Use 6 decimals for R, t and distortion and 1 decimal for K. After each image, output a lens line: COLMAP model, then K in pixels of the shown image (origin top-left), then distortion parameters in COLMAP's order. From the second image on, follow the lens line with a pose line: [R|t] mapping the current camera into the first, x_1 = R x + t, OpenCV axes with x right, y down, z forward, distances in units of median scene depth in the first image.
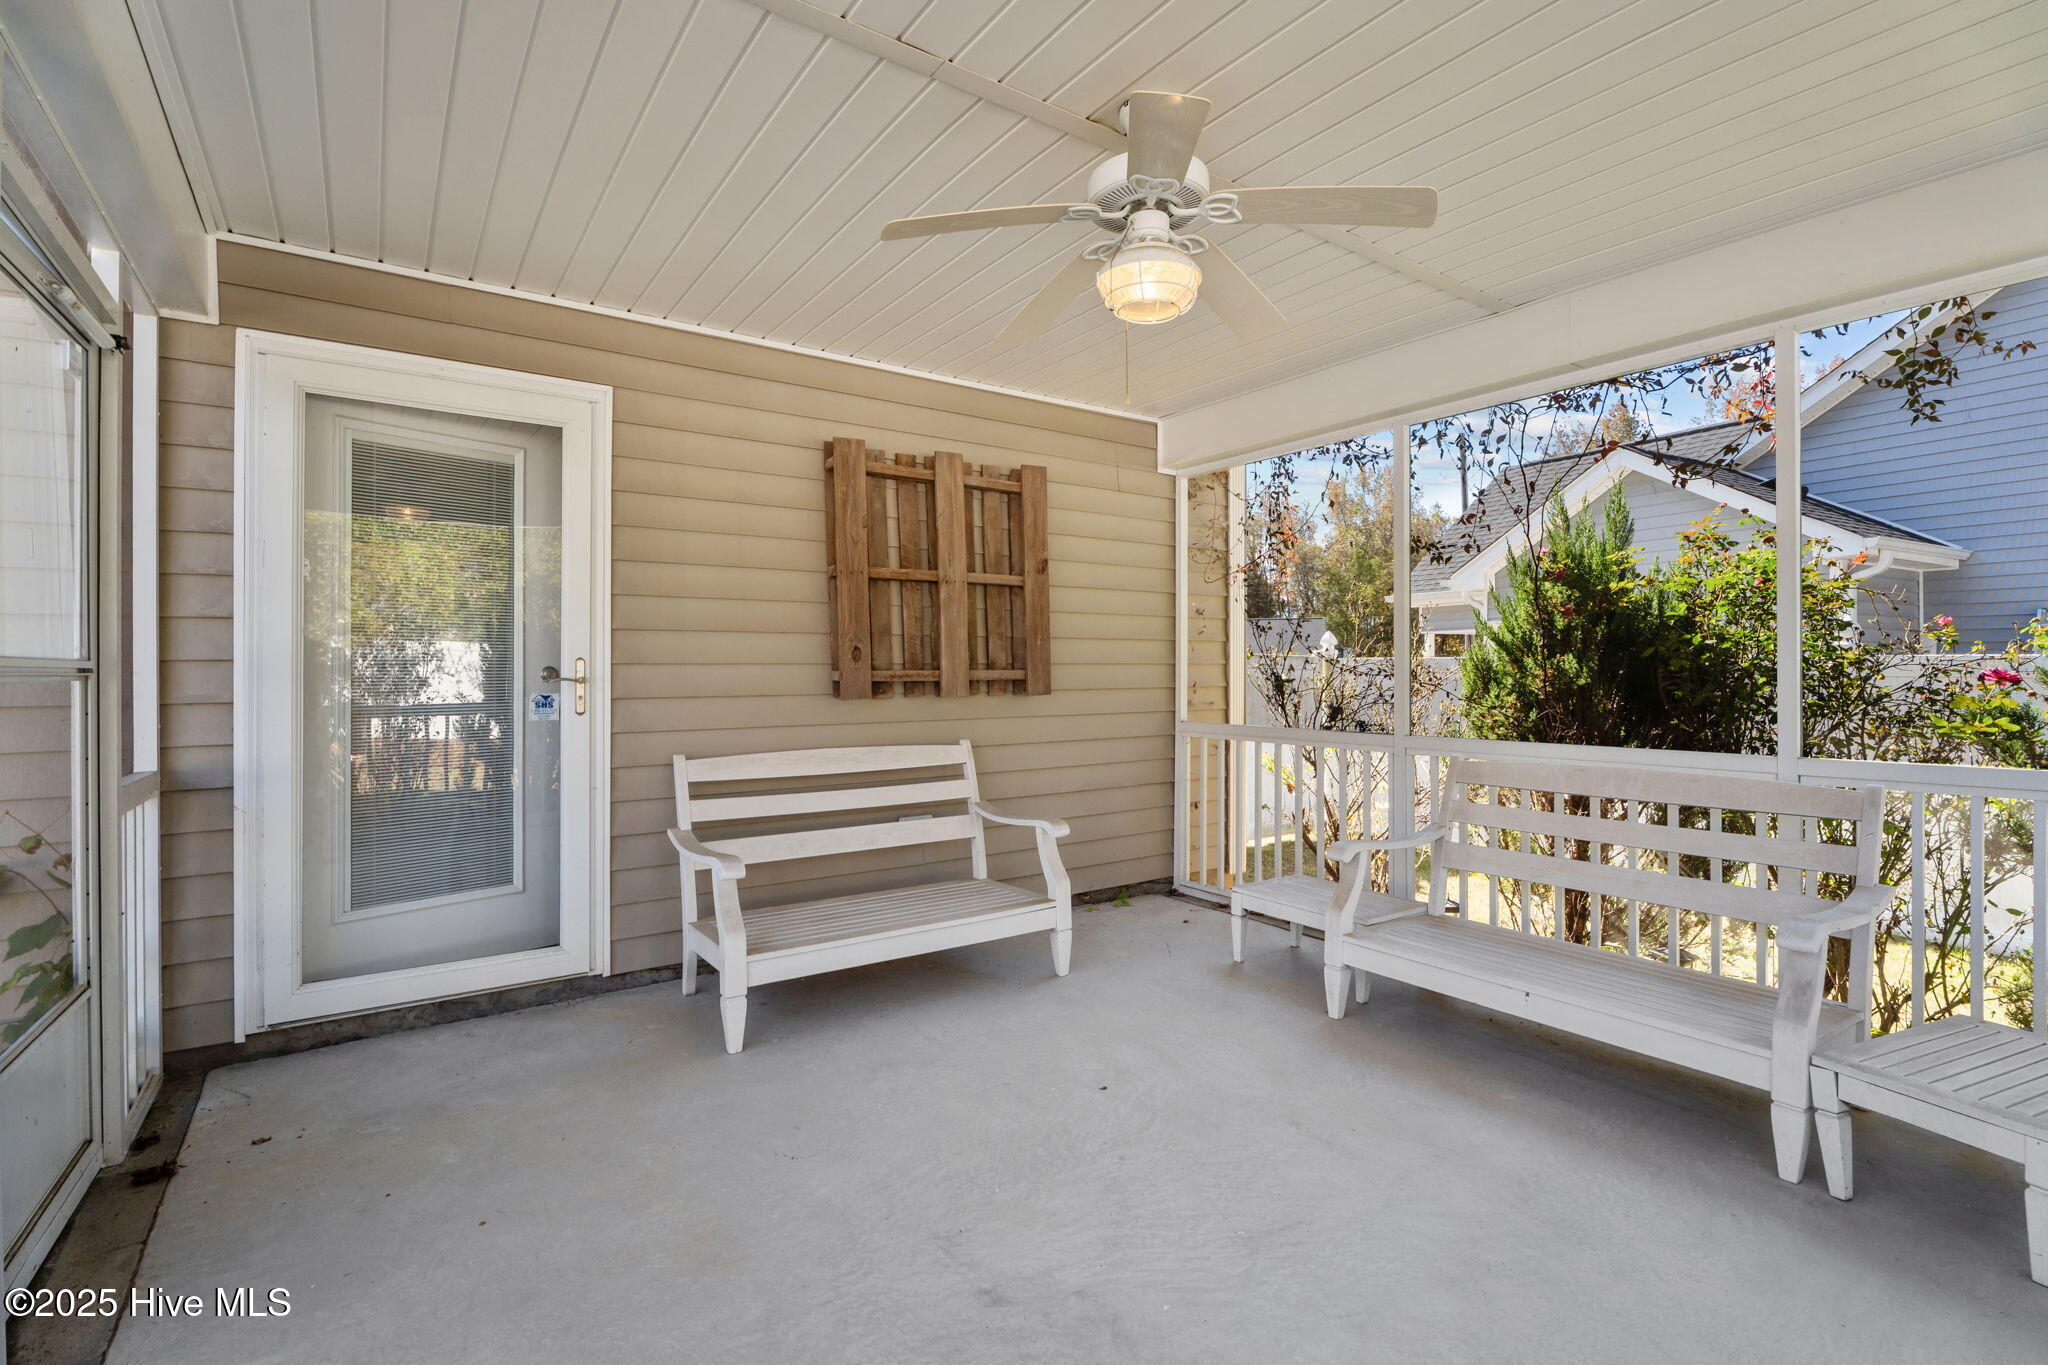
lens RADIAL K [[933.5, 0, 1022.7], [0, 933.5, 673.5], [0, 0, 1]] dist [0.000726, 0.000141]
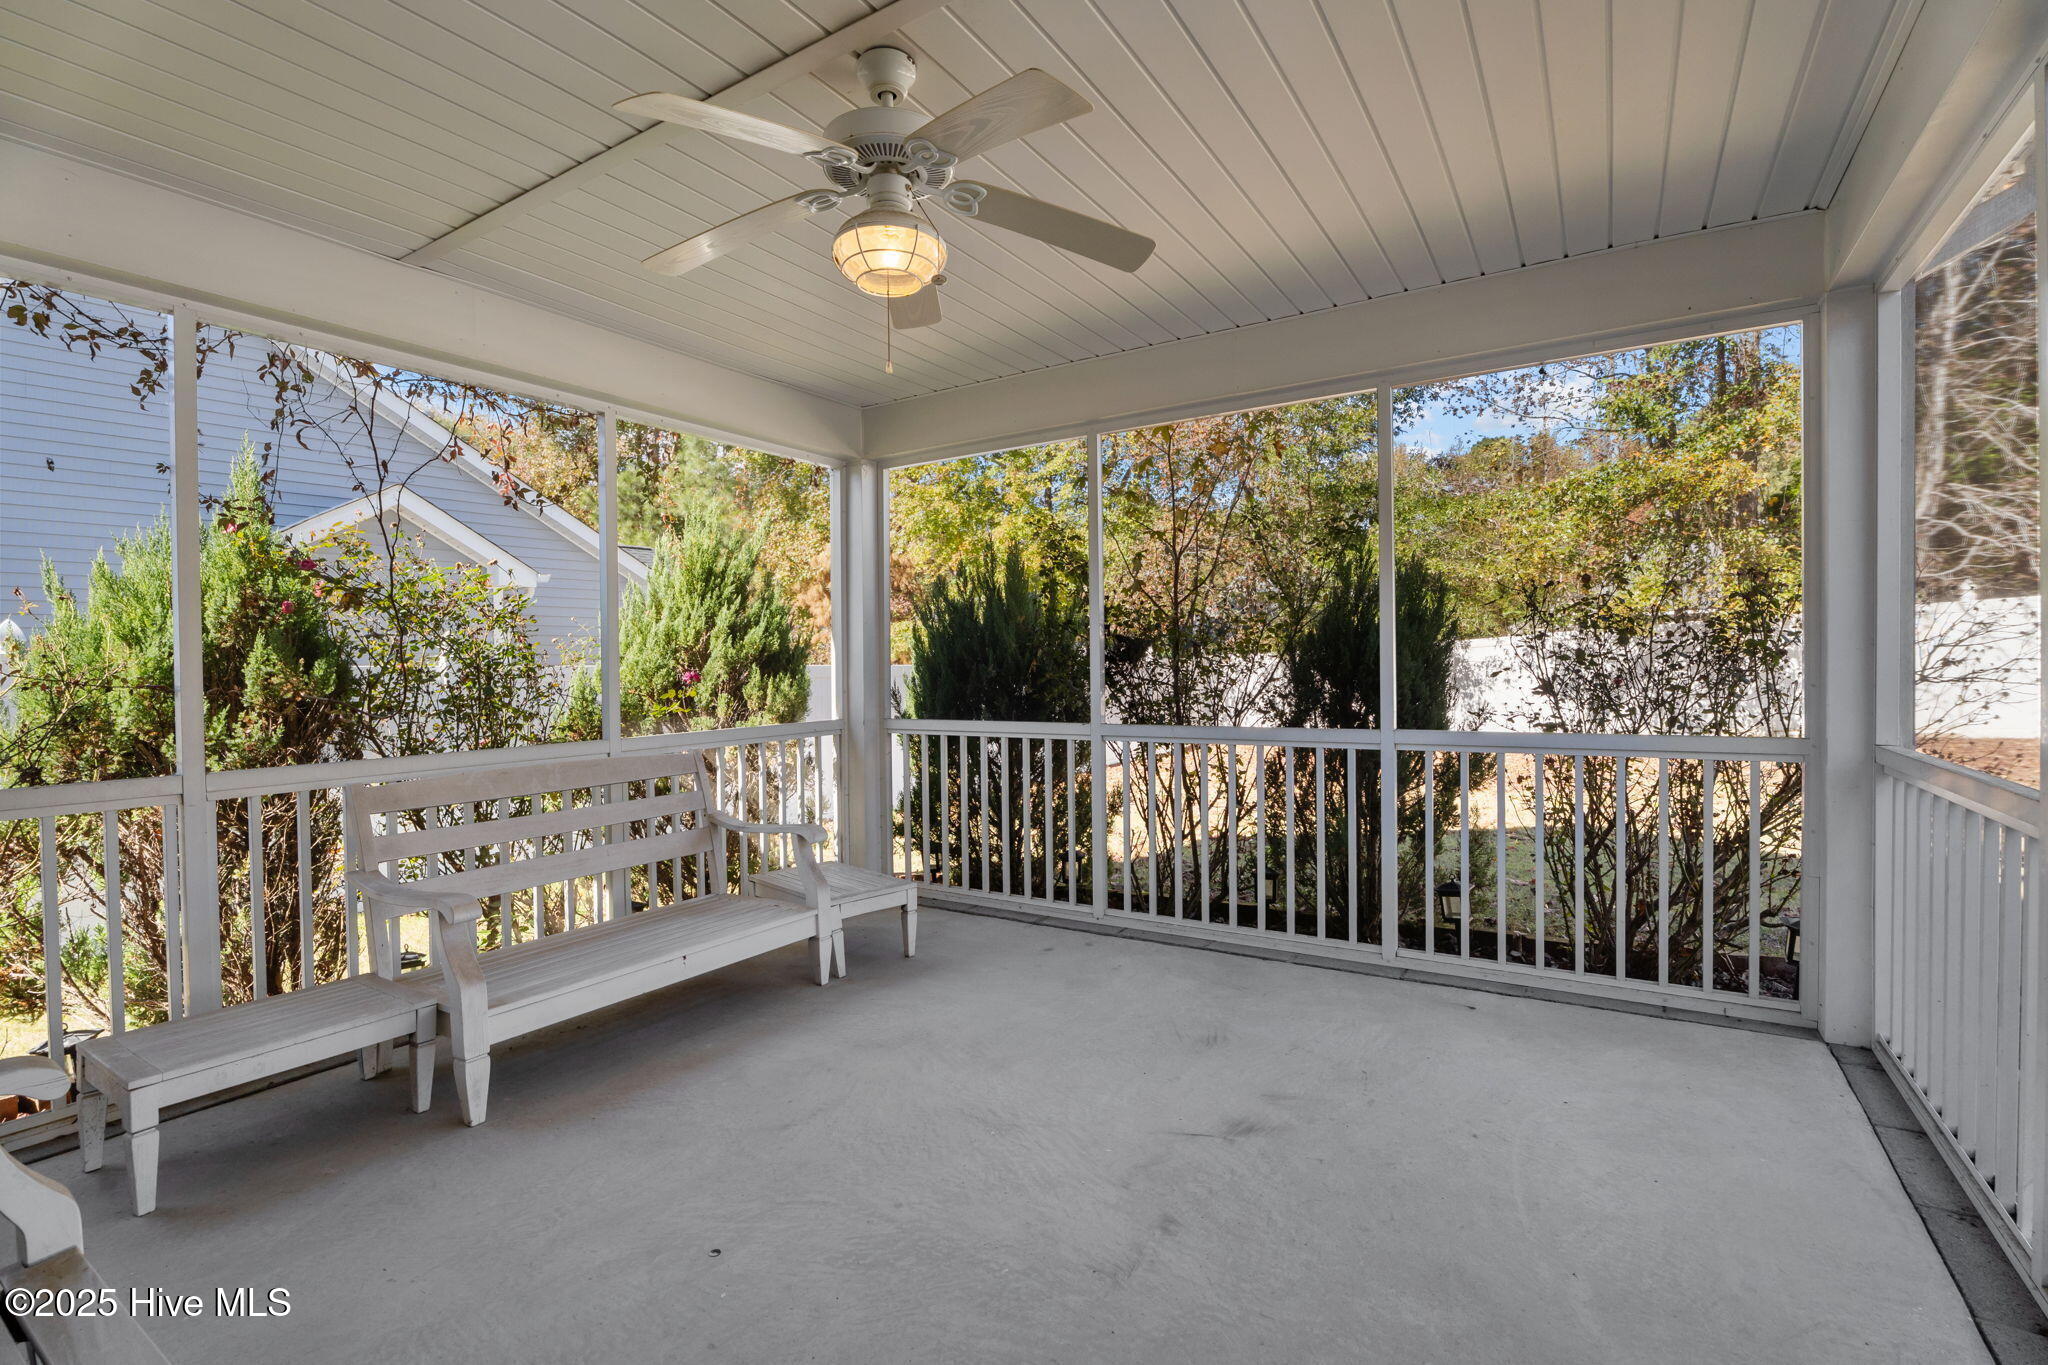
lens RADIAL K [[933.5, 0, 1022.7], [0, 933.5, 673.5], [0, 0, 1]] dist [0.000726, 0.000141]
pose [[-0.382887, 0.003914, 0.923787, -0.696059], [0.010855, 0.999941, 0.000263, 0.002013], [-0.923732, 0.010129, -0.382907, 1.096336]]
